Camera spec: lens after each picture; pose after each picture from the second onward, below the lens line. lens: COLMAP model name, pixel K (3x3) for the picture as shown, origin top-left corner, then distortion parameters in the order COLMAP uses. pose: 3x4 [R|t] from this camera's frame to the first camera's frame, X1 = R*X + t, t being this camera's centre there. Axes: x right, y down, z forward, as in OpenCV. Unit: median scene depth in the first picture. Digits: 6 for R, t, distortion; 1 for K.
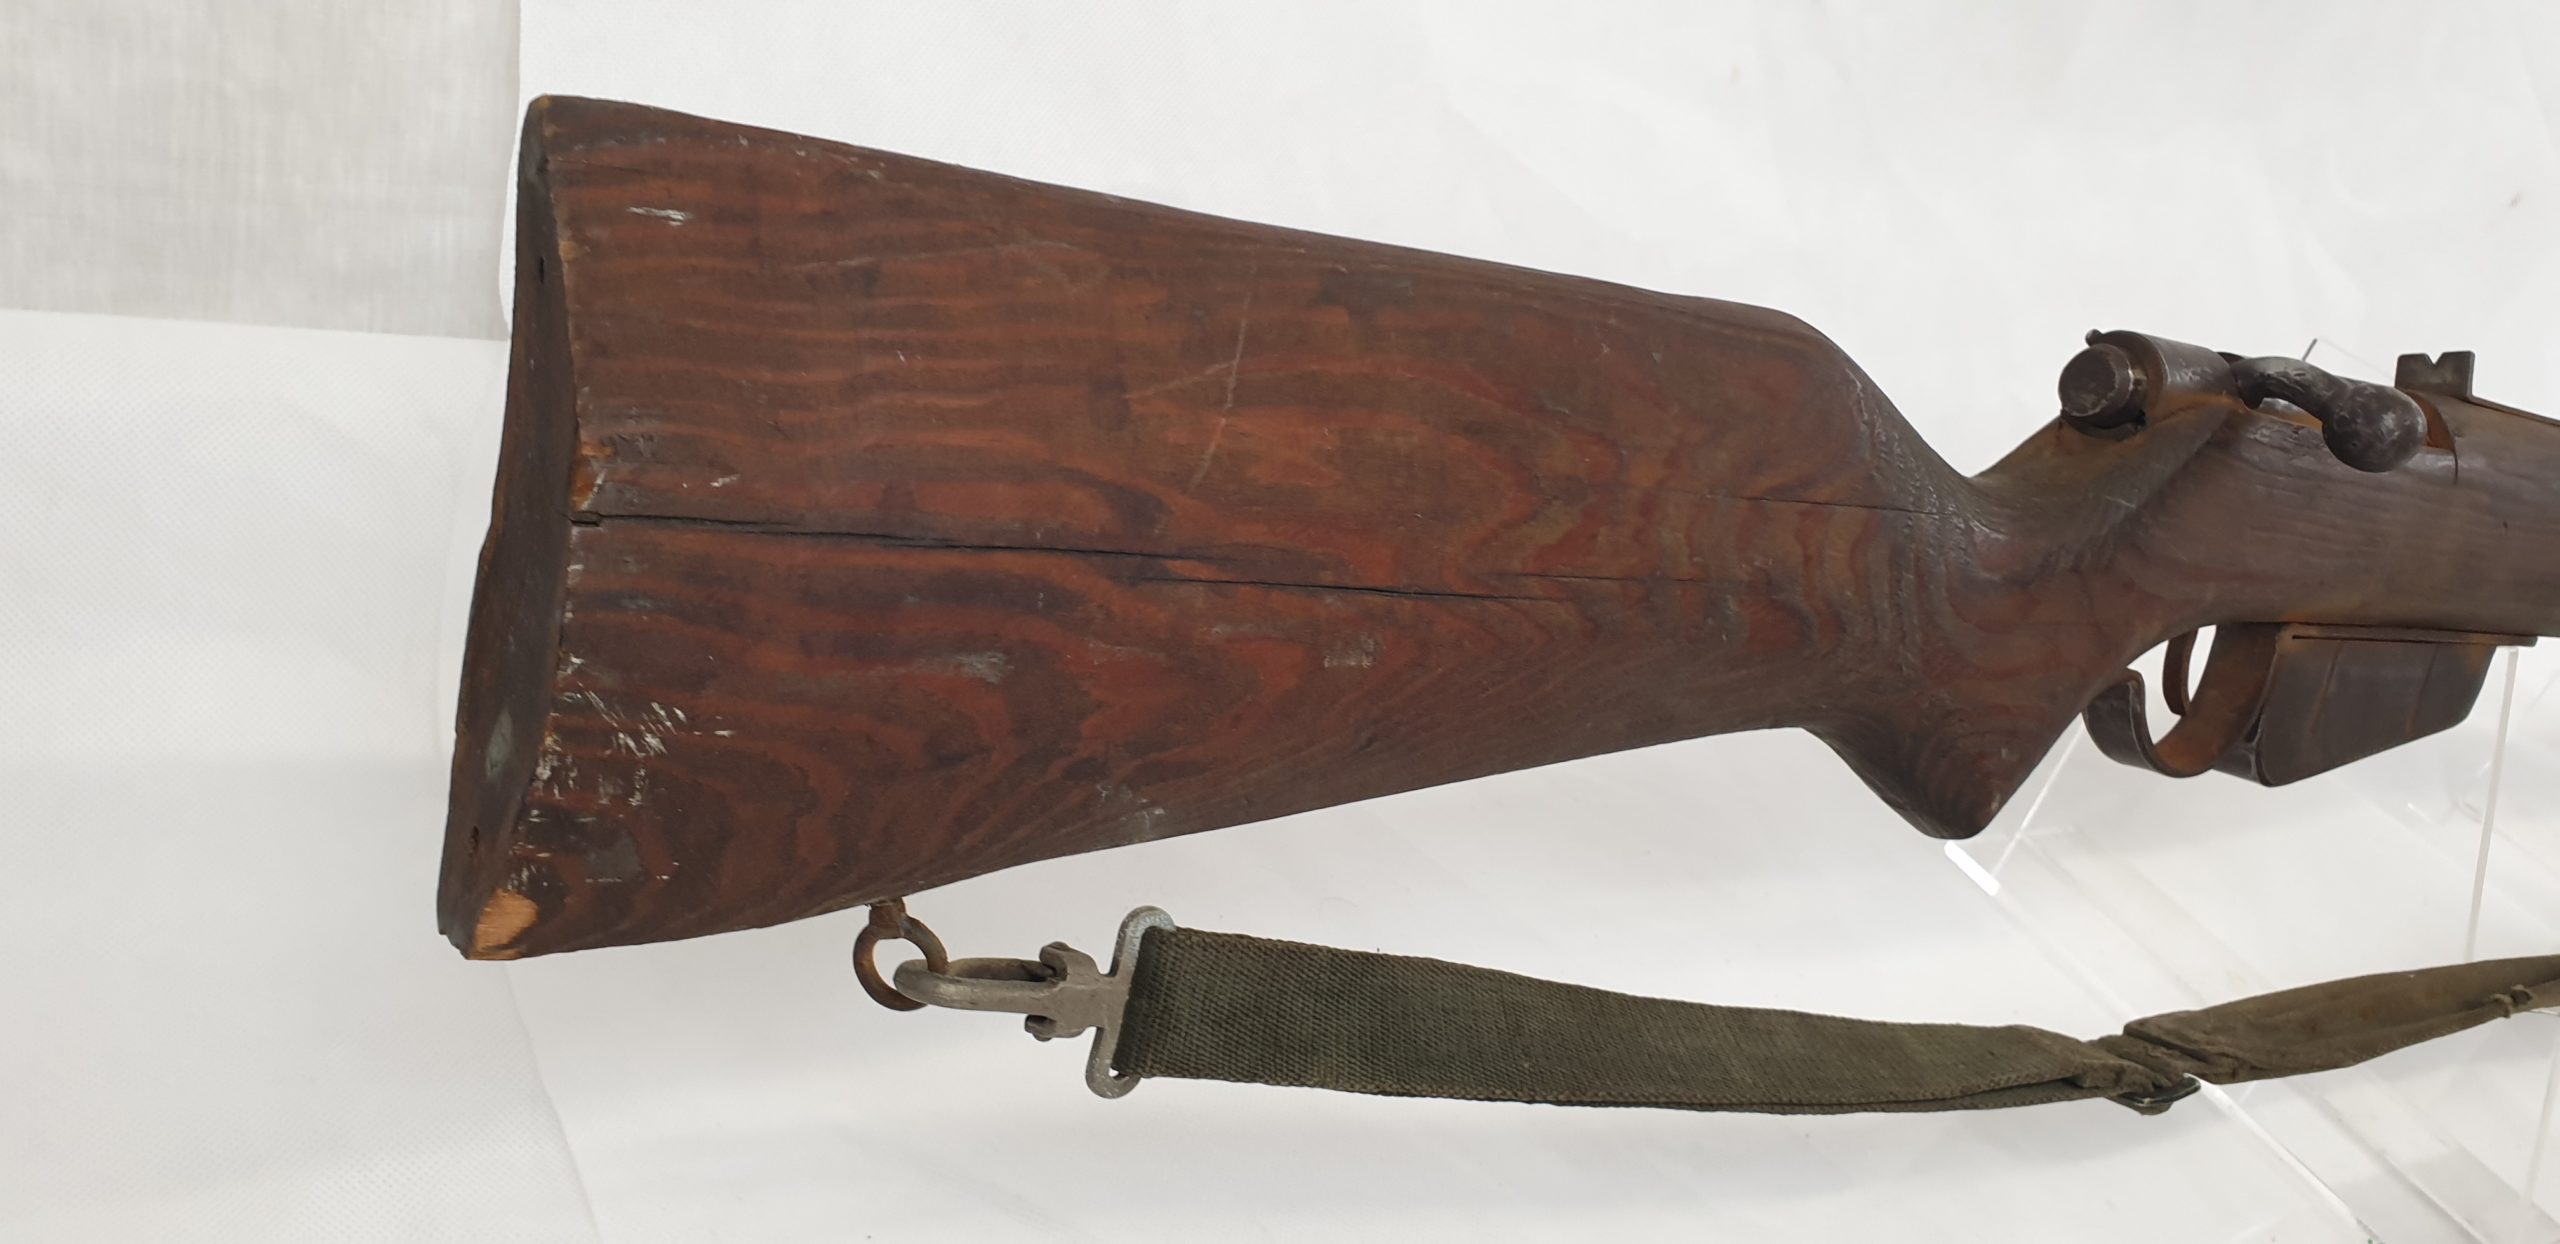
lens RADIAL K [[1985.2, 0, 1280.0], [0, 1985.2, 622.0], [0, 0, 1]] dist [0.078491, -0.000168]
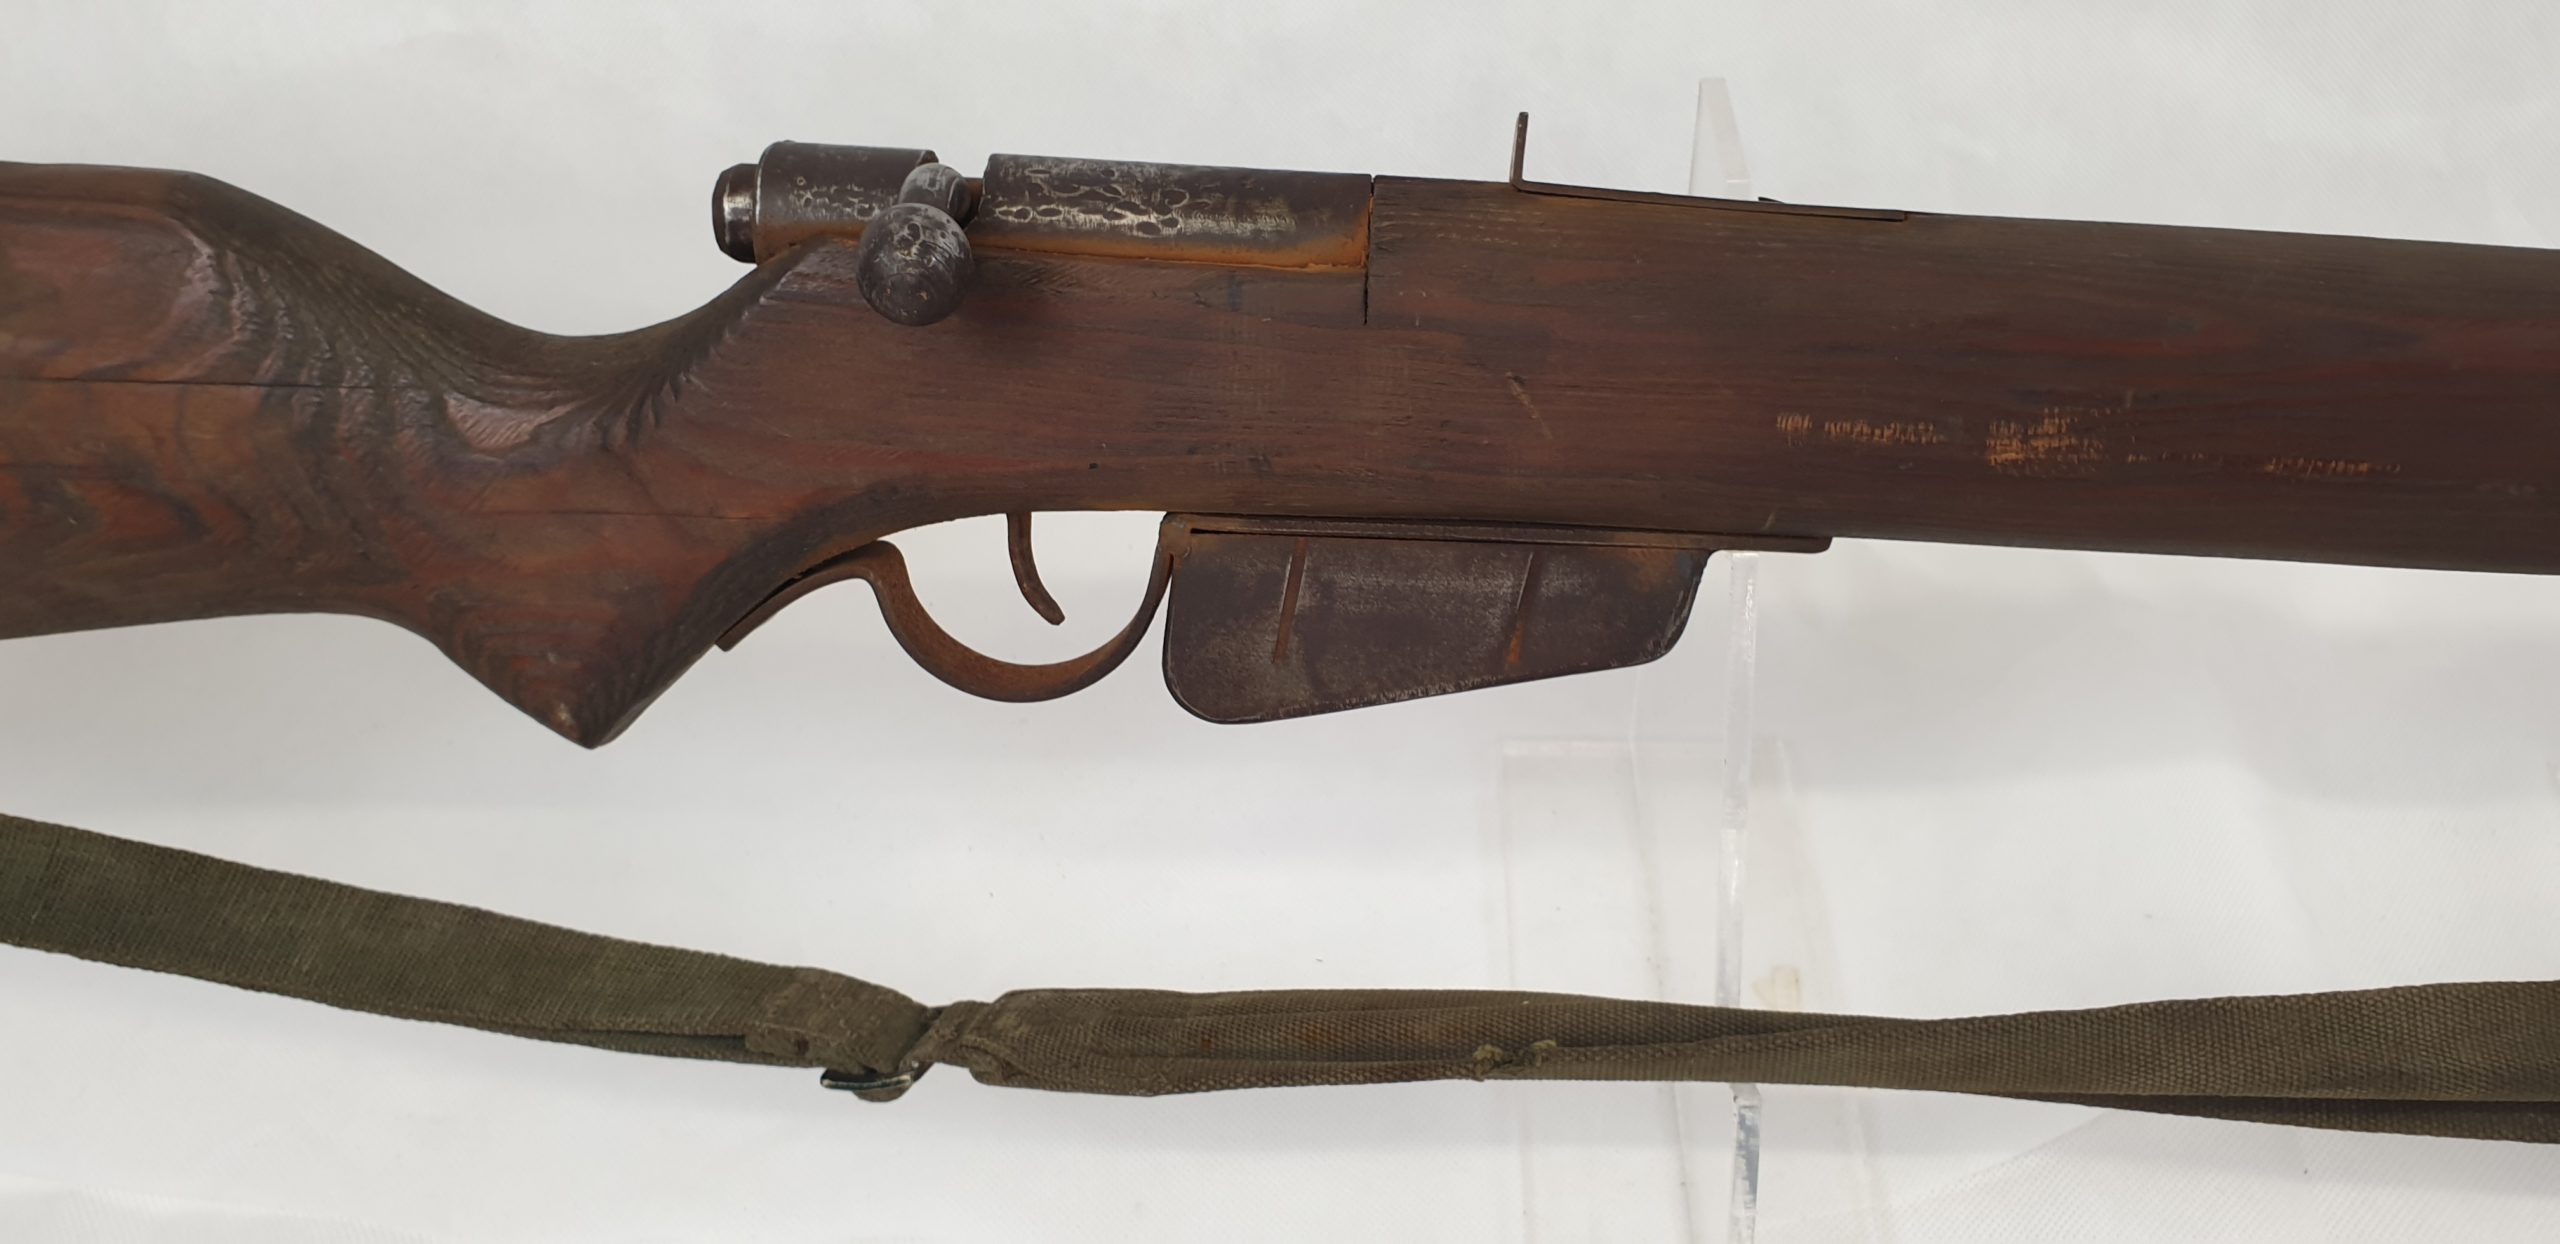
lens RADIAL K [[1961.3, 0, 1324.6], [0, 1961.3, 639.9], [0, 0, 1]] dist [0.017967, 0.005686]
pose [[0.808173, 0.080900, -0.583363, 1.615814], [-0.004521, 0.991344, 0.131214, -0.080815], [0.588928, -0.103407, 0.801543, 0.744820]]
